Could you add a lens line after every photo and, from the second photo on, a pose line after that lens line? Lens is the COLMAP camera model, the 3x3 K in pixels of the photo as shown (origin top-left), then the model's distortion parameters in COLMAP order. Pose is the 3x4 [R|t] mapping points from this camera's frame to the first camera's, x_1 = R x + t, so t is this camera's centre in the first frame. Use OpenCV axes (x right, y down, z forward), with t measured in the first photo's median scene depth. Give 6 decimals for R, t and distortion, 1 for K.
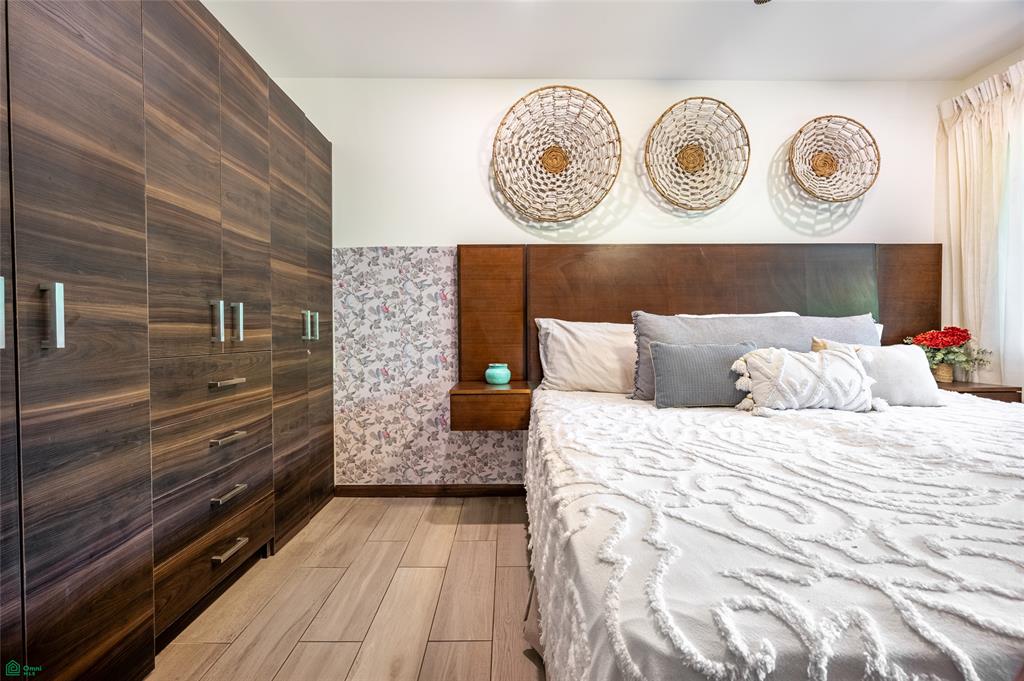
lens RADIAL K [[400.6, 0, 510.6], [0, 400.6, 340.7], [0, 0, 1]] dist [-0.000597, -0.000313]
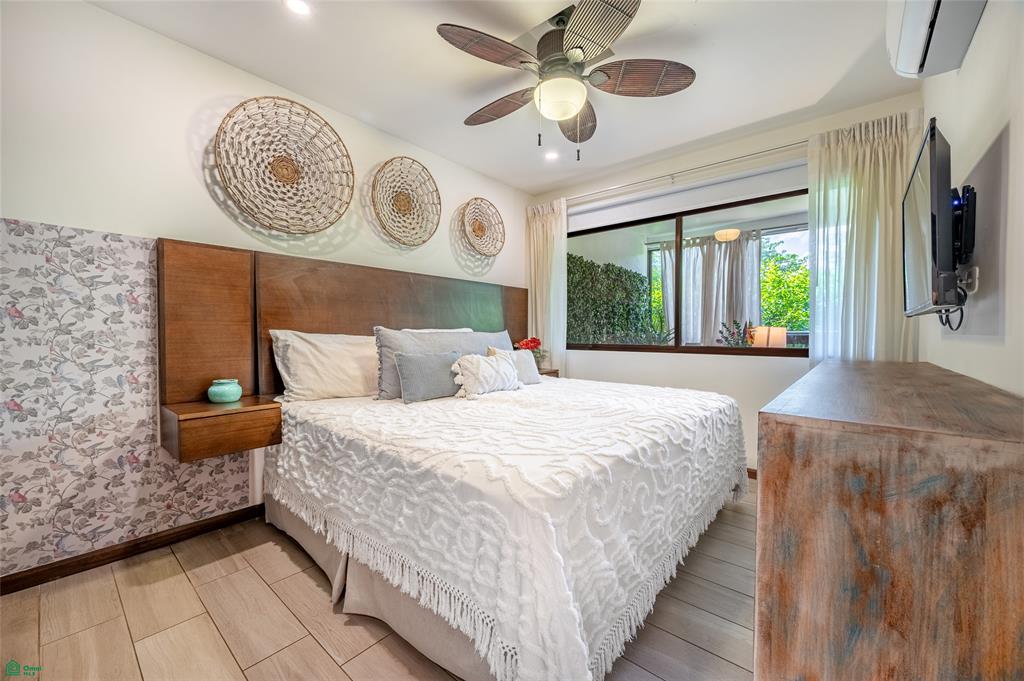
lens RADIAL K [[400.6, 0, 510.6], [0, 400.6, 340.7], [0, 0, 1]] dist [-0.000597, -0.000313]
pose [[0.654599, -0.008452, 0.755929, -0.280167], [0.008018, 0.999959, 0.004237, -0.027766], [-0.755934, 0.003287, 0.654640, -0.072288]]
